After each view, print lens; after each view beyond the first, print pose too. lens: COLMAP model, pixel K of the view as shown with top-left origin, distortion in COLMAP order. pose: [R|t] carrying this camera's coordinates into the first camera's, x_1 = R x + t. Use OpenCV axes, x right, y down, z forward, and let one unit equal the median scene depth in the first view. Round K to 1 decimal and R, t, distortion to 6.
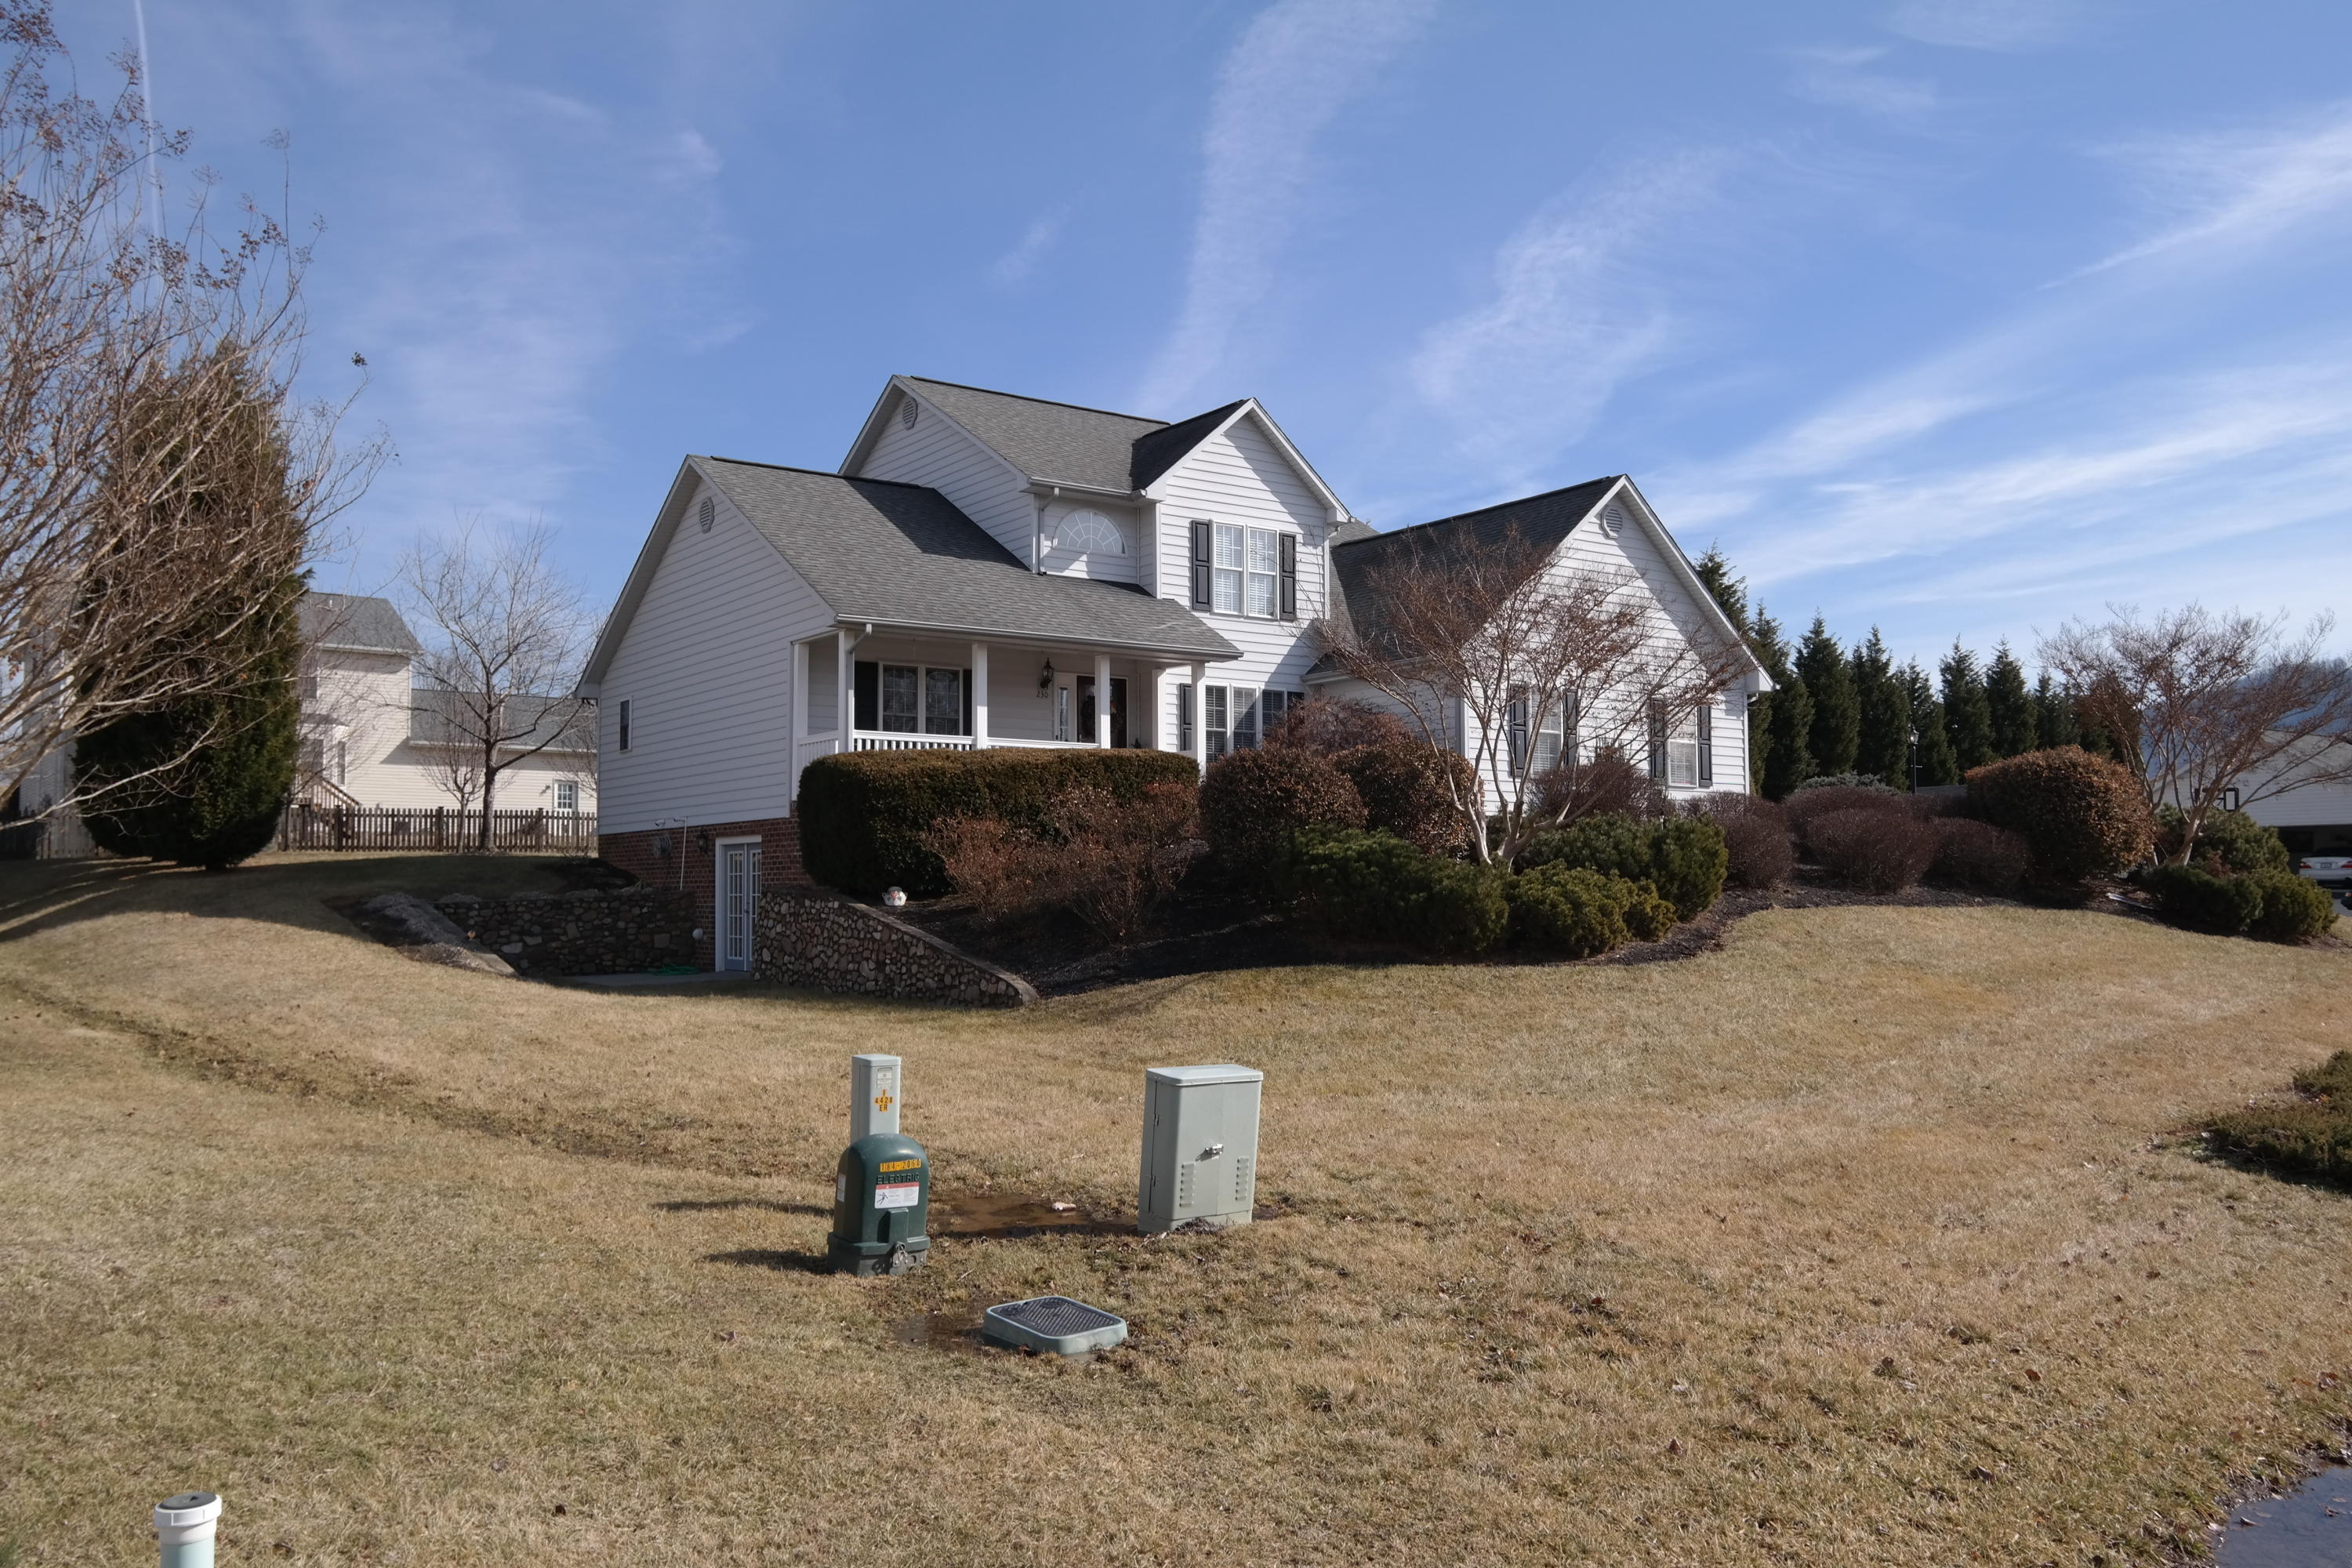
lens RADIAL K [[1836.2, 0, 1176.0], [0, 1836.2, 784.0], [0, 0, 1]] dist [-0.002765, 0.000776]
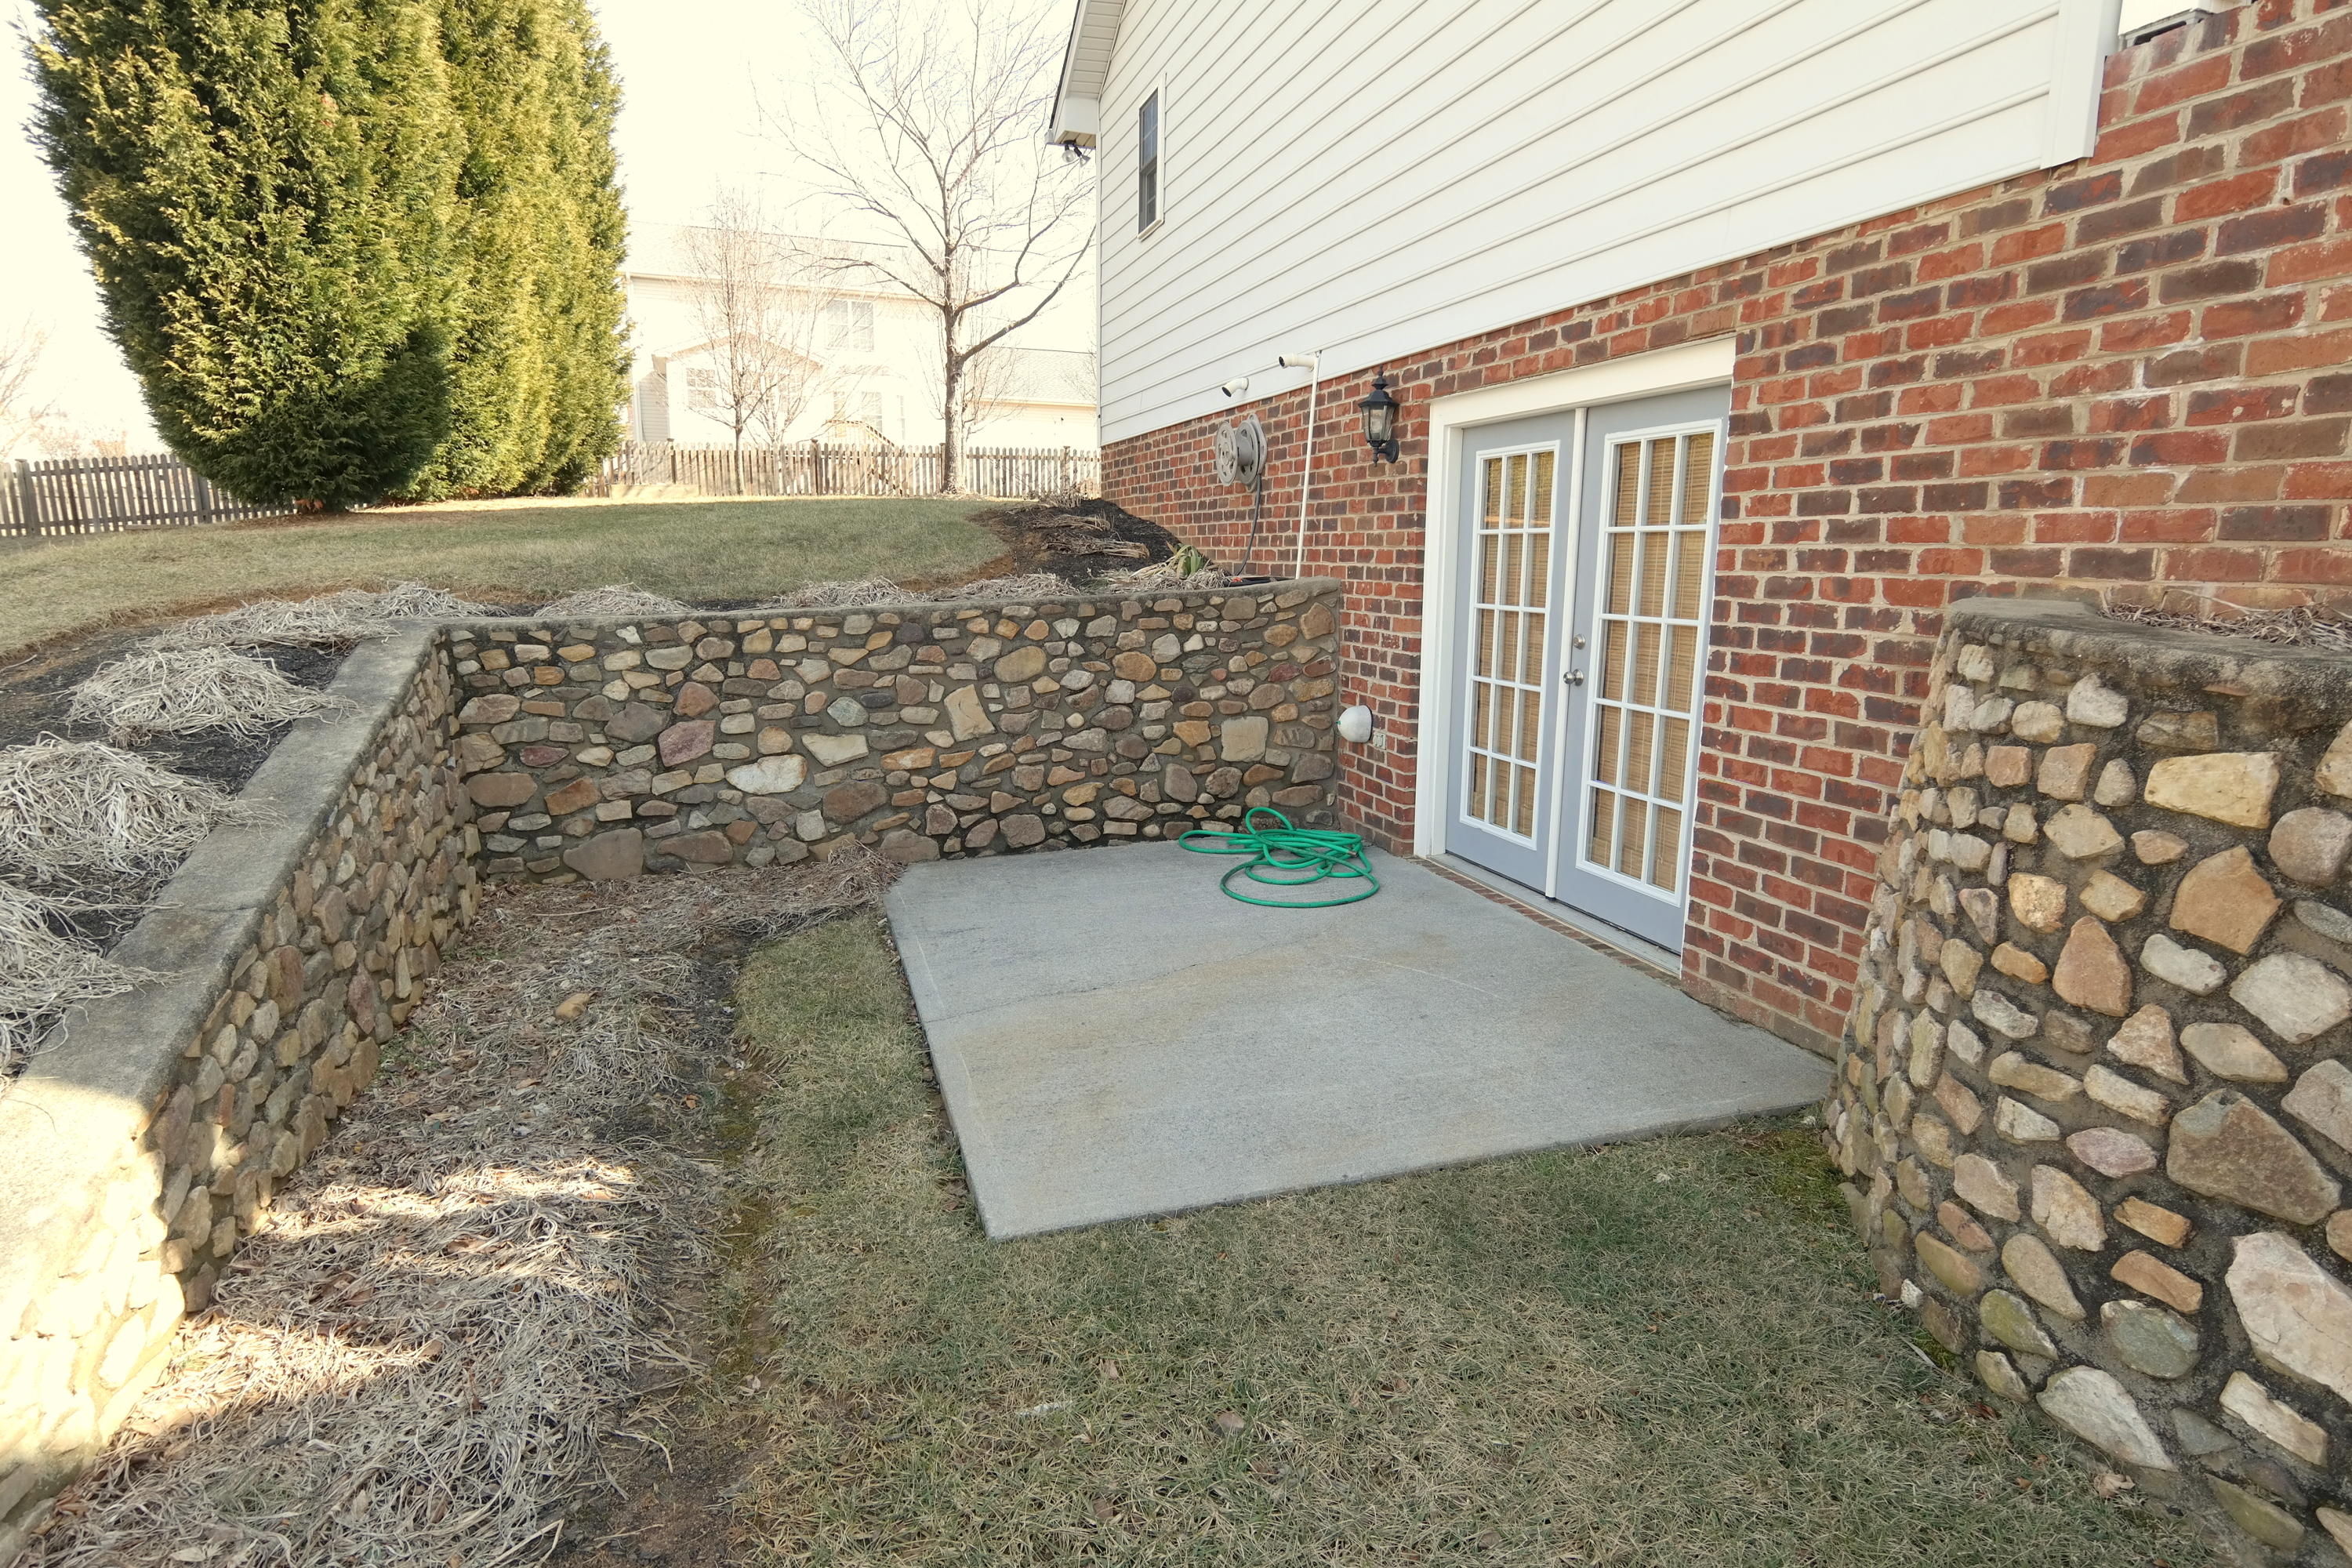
lens RADIAL K [[1226.2, 0, 1176.0], [0, 1226.2, 784.0], [0, 0, 1]] dist [0.000145, 0.001236]
pose [[0.954725, 0.067384, -0.289758, -0.230317], [0.004857, 0.970349, 0.241660, 0.040994], [0.297450, -0.232126, 0.926089, 0.801447]]
